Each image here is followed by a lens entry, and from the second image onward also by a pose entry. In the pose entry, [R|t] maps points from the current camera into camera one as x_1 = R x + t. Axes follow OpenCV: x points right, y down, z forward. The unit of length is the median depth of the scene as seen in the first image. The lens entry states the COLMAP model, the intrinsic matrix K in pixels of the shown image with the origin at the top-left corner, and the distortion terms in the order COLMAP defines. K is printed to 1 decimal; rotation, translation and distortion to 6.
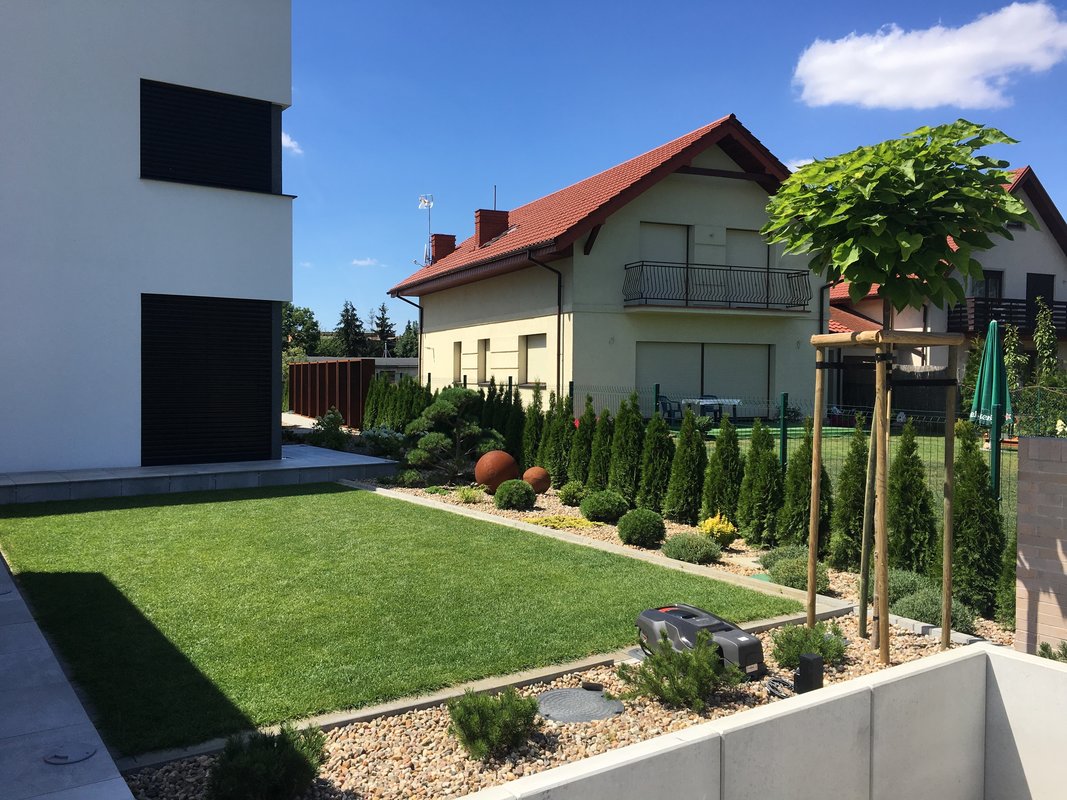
lens RADIAL K [[909.4, 0, 528.9], [0, 909.4, 397.3], [0, 0, 1]] dist [0.069915, -0.032494]
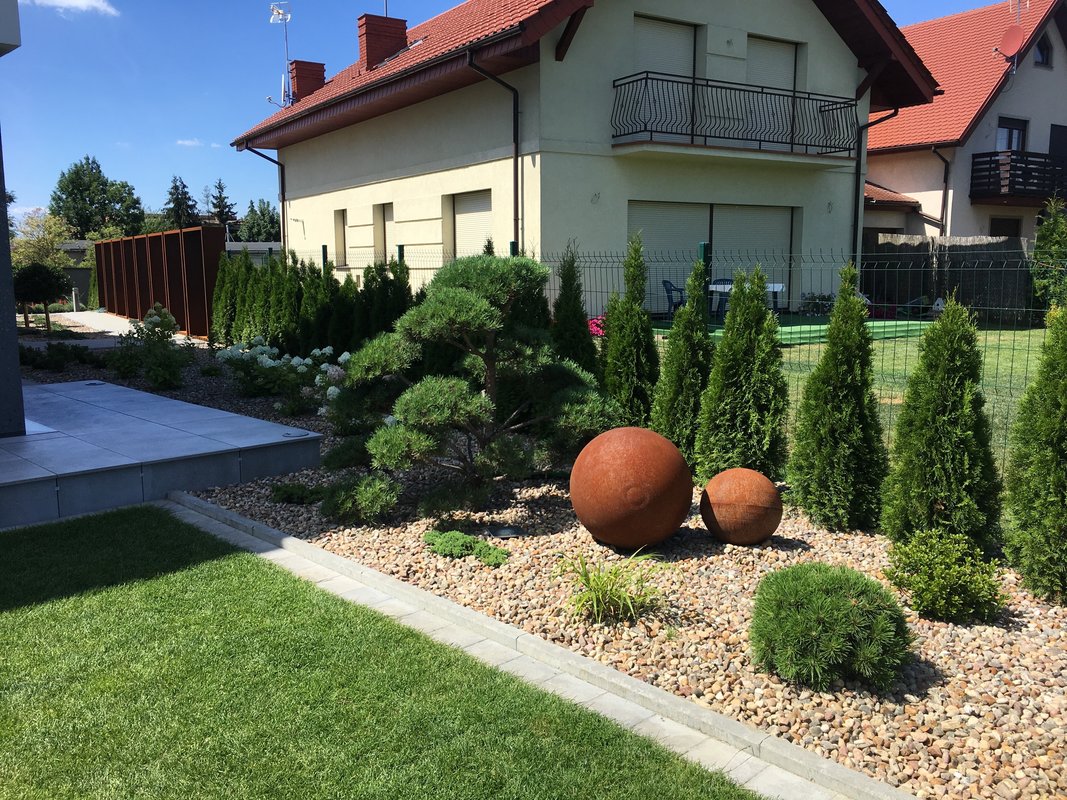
lens RADIAL K [[909.4, 0, 541.4], [0, 909.4, 400.7], [0, 0, 1]] dist [0.069915, -0.032494]
pose [[0.985120, -0.033016, 0.168667, -0.058497], [0.011971, 0.992173, 0.124298, 0.001340], [-0.171451, -0.120429, 0.977804, 0.295725]]
